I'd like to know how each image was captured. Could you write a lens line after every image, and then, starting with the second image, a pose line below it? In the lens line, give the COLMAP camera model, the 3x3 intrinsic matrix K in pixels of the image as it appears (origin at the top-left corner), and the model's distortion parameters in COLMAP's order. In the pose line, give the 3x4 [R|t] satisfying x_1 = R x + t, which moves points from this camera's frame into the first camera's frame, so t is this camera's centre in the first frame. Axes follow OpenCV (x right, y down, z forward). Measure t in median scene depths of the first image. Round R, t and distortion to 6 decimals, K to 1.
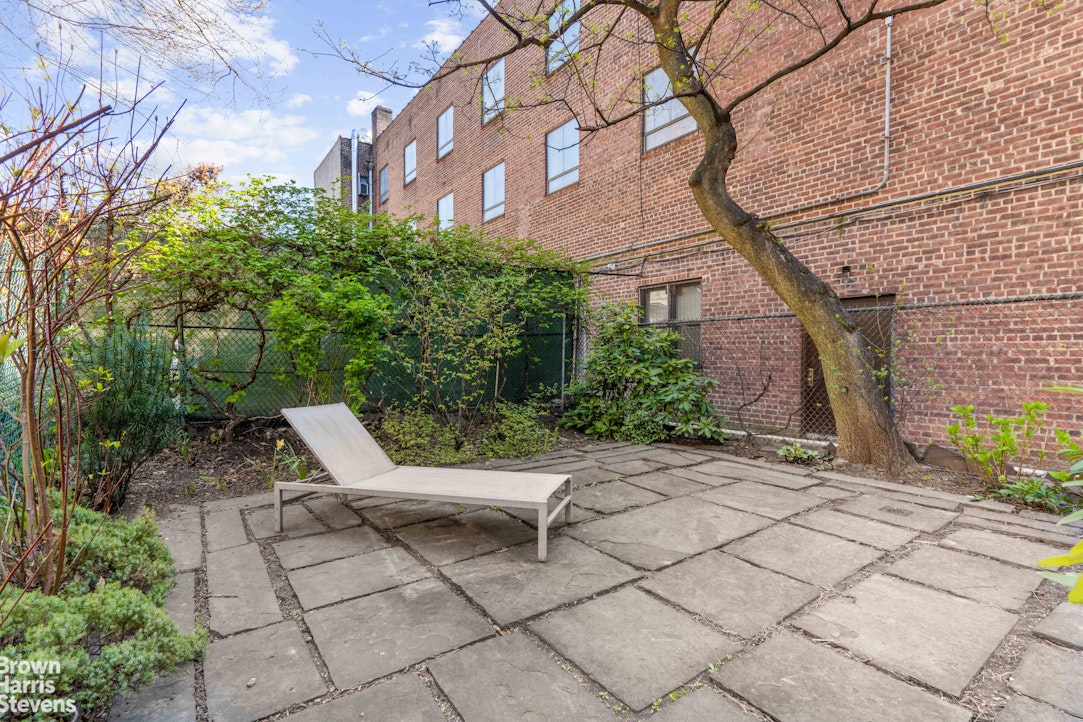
lens RADIAL K [[501.1, 0, 543.7], [0, 501.1, 364.3], [0, 0, 1]] dist [0.001151, 0.000961]
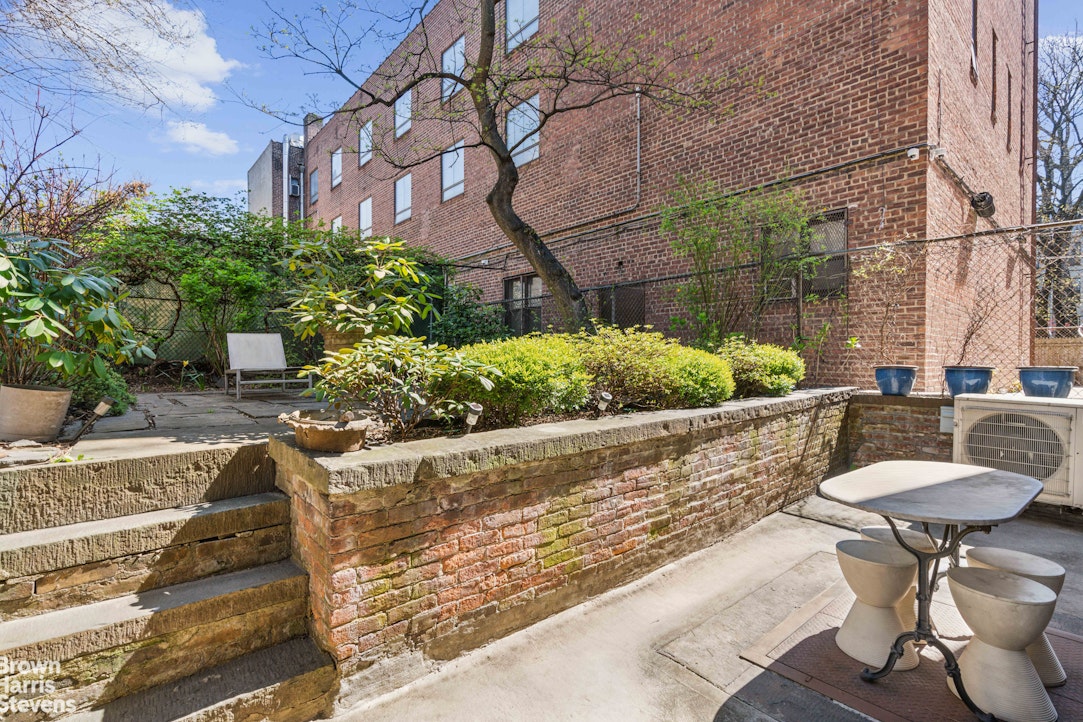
lens RADIAL K [[501.1, 0, 540.3], [0, 501.1, 355.8], [0, 0, 1]] dist [0.001151, 0.000961]
pose [[0.996018, -0.002544, 0.089122, 0.270079], [0.004376, 0.999783, -0.020368, 0.105629], [-0.089050, 0.020677, 0.995812, -0.408179]]
